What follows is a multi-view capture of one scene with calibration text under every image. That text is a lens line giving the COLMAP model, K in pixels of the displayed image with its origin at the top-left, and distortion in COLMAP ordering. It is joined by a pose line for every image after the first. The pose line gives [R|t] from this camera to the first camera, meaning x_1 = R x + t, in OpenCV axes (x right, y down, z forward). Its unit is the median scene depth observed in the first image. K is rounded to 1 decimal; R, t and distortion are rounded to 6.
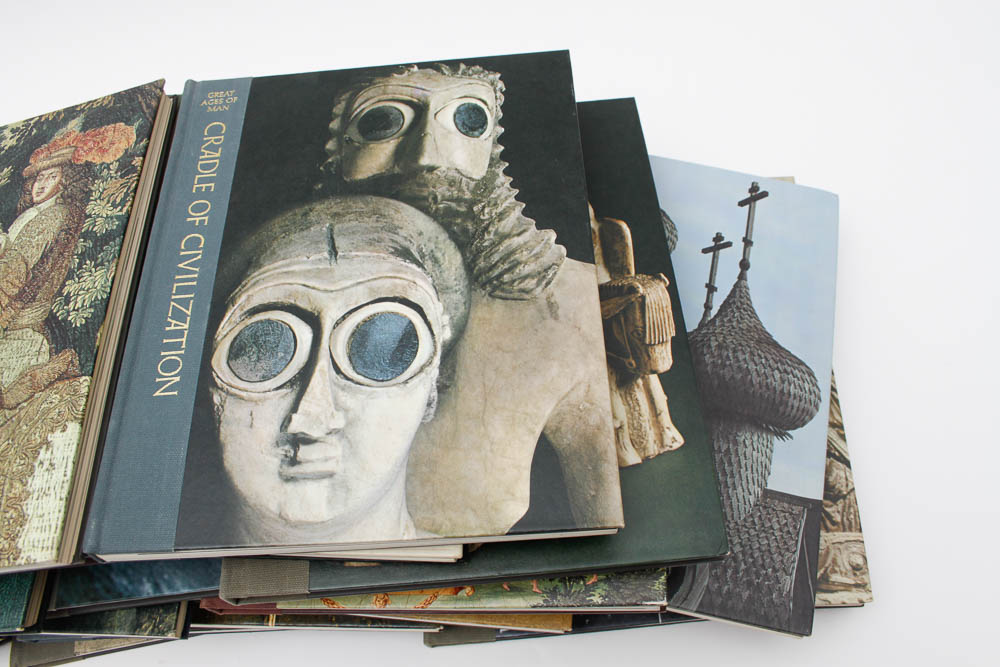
lens RADIAL K [[796.1, 0, 502.8], [0, 796.1, 335.6], [0, 0, 1]] dist [-0.103495, 0.034584]
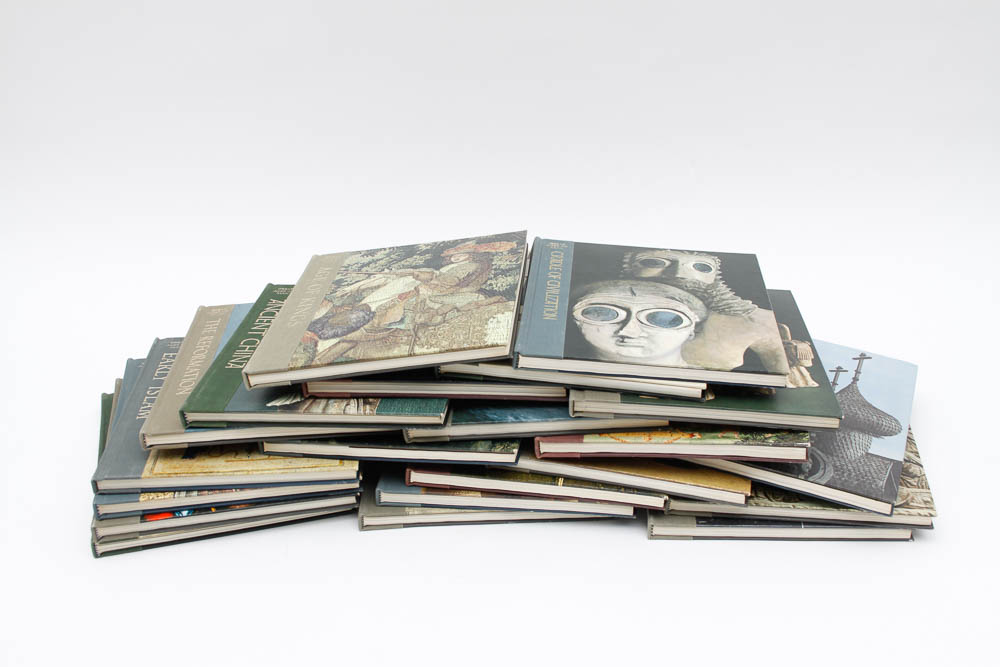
lens RADIAL K [[1255.1, 0, 499.7], [0, 1255.1, 333.2], [0, 0, 1]] dist [0.017348, 0.000000]
pose [[0.986109, 0.154464, -0.061072, -0.332772], [-0.160321, 0.789007, -0.593098, 1.807232], [-0.043426, 0.594650, 0.802811, -1.344500]]
